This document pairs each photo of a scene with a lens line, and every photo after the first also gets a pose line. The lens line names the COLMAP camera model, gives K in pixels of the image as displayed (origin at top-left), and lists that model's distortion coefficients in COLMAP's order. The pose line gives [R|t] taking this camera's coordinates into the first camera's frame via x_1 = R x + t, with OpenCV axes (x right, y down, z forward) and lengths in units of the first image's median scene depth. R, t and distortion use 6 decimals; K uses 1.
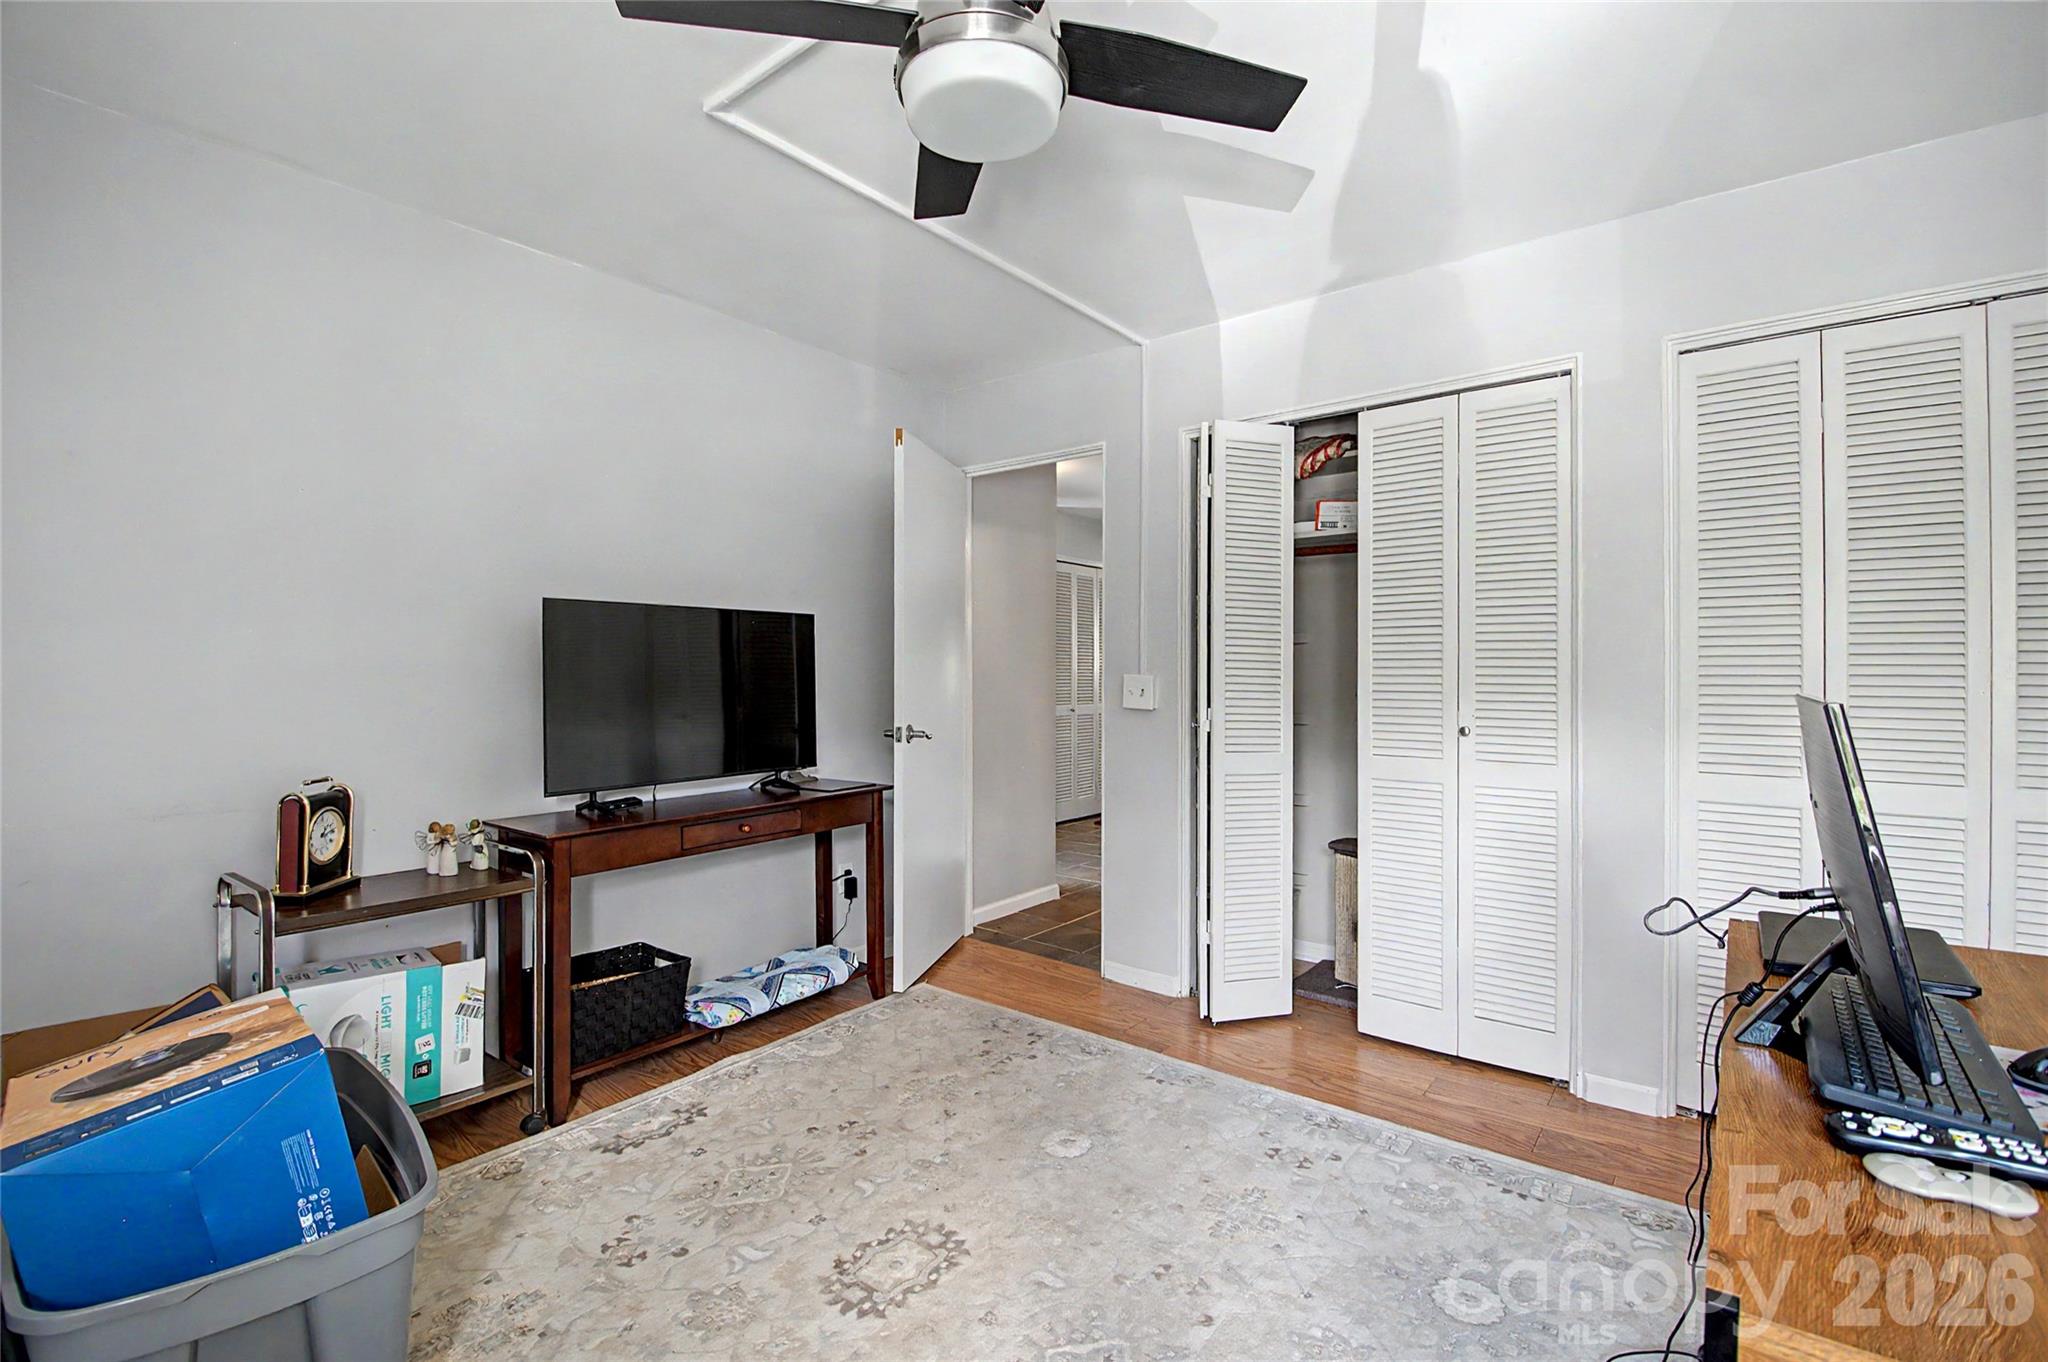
lens RADIAL K [[921.1, 0, 1024.0], [0, 921.1, 681.0], [0, 0, 1]] dist [0.000927, -0.014235]
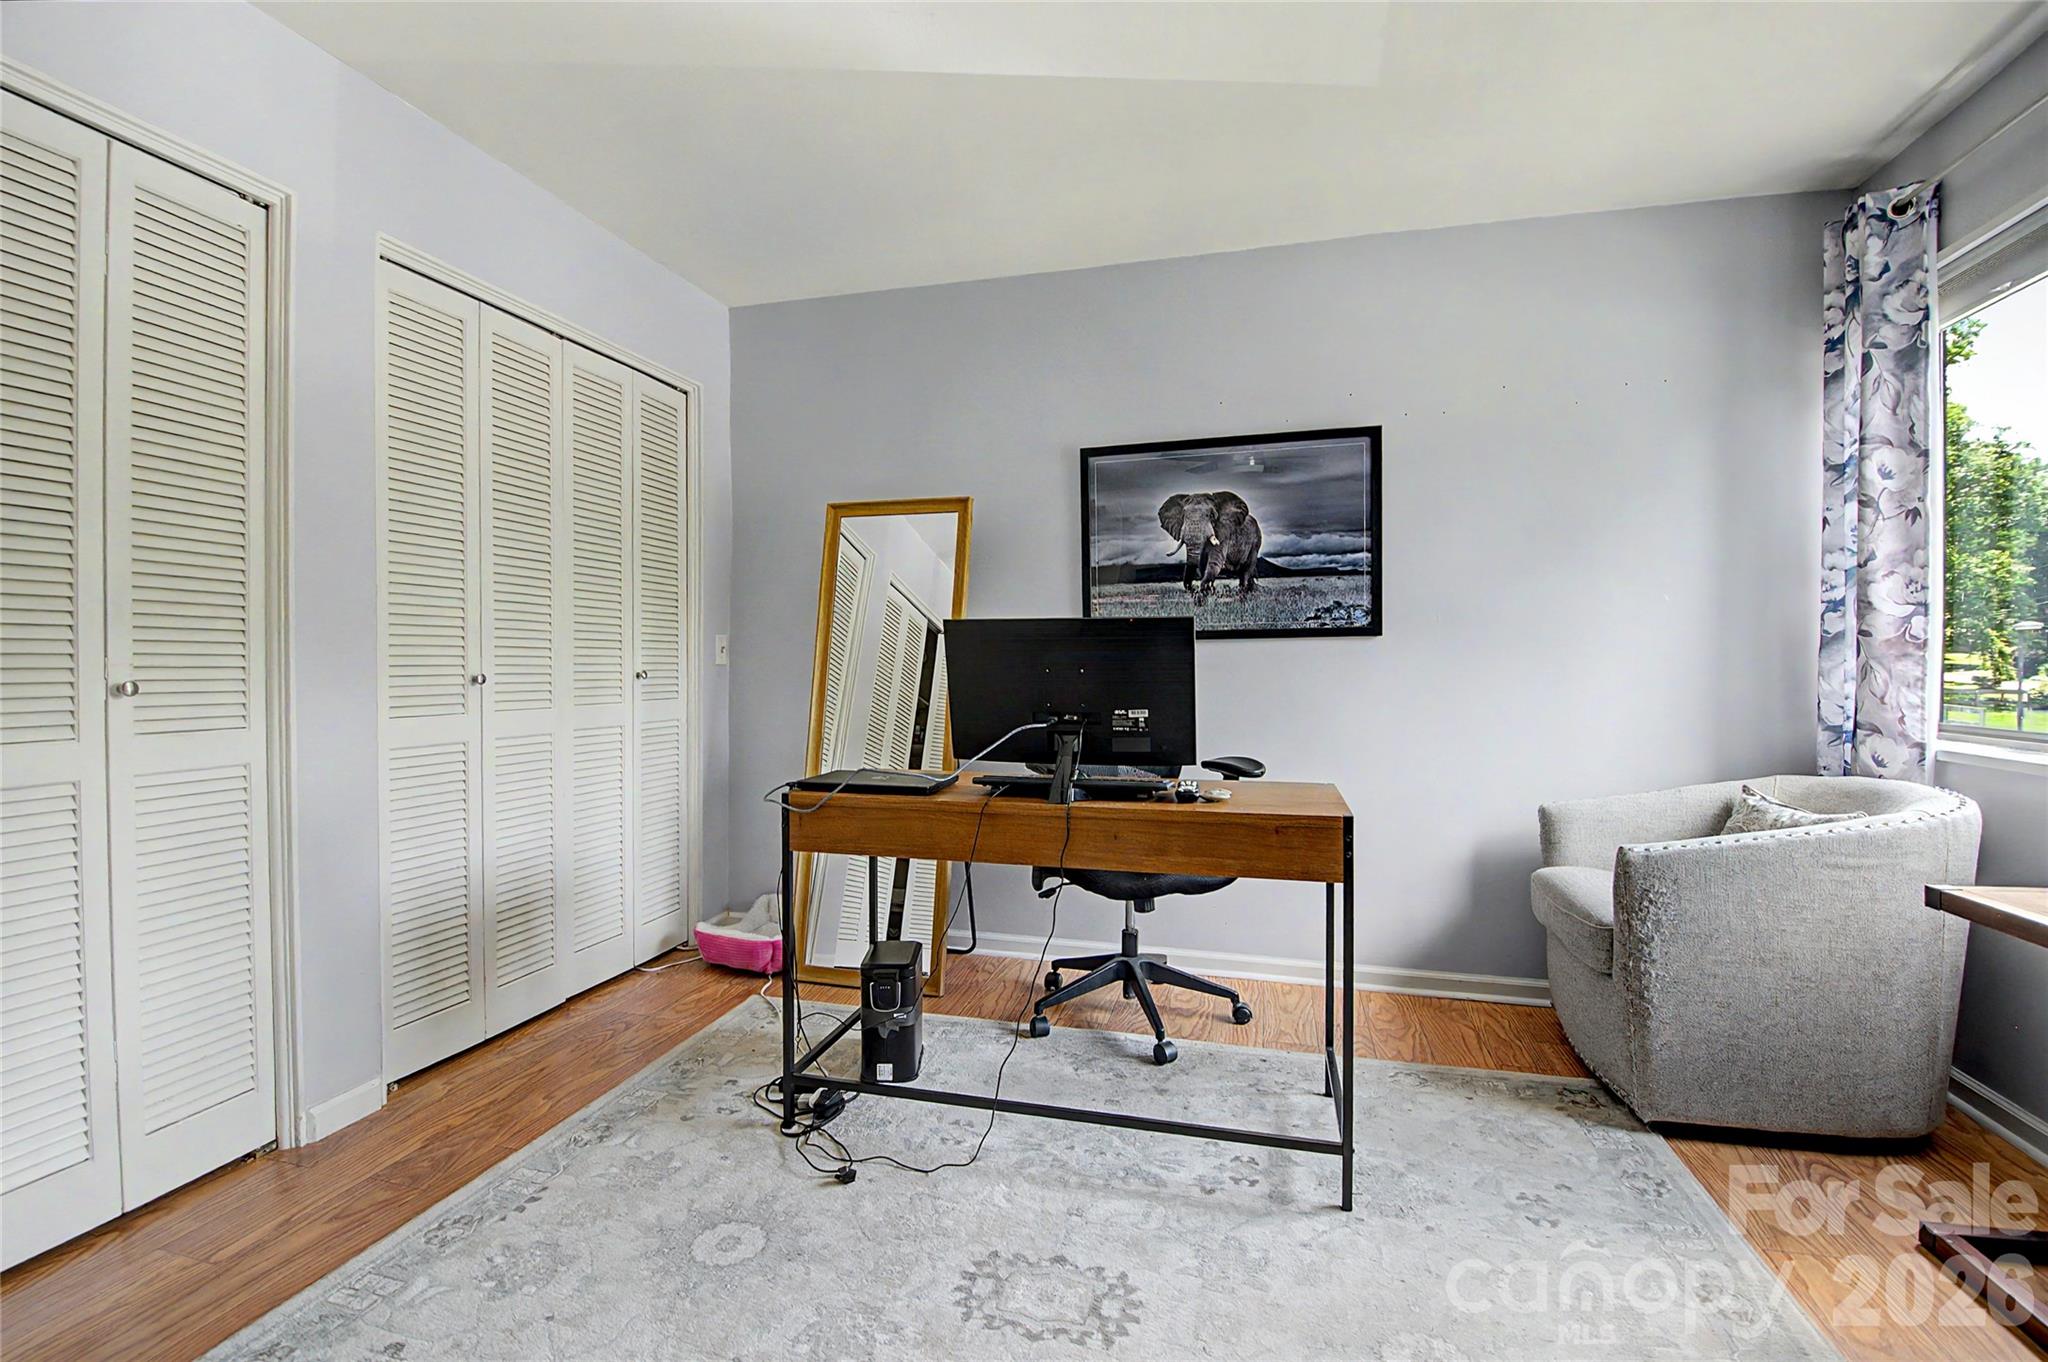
lens RADIAL K [[921.1, 0, 1024.0], [0, 921.1, 681.0], [0, 0, 1]] dist [0.000927, -0.014235]
pose [[-0.401824, -0.023144, 0.915424, -0.344577], [-0.001671, 0.999697, 0.024542, 0.033943], [-0.915715, 0.008332, -0.401741, 0.728856]]
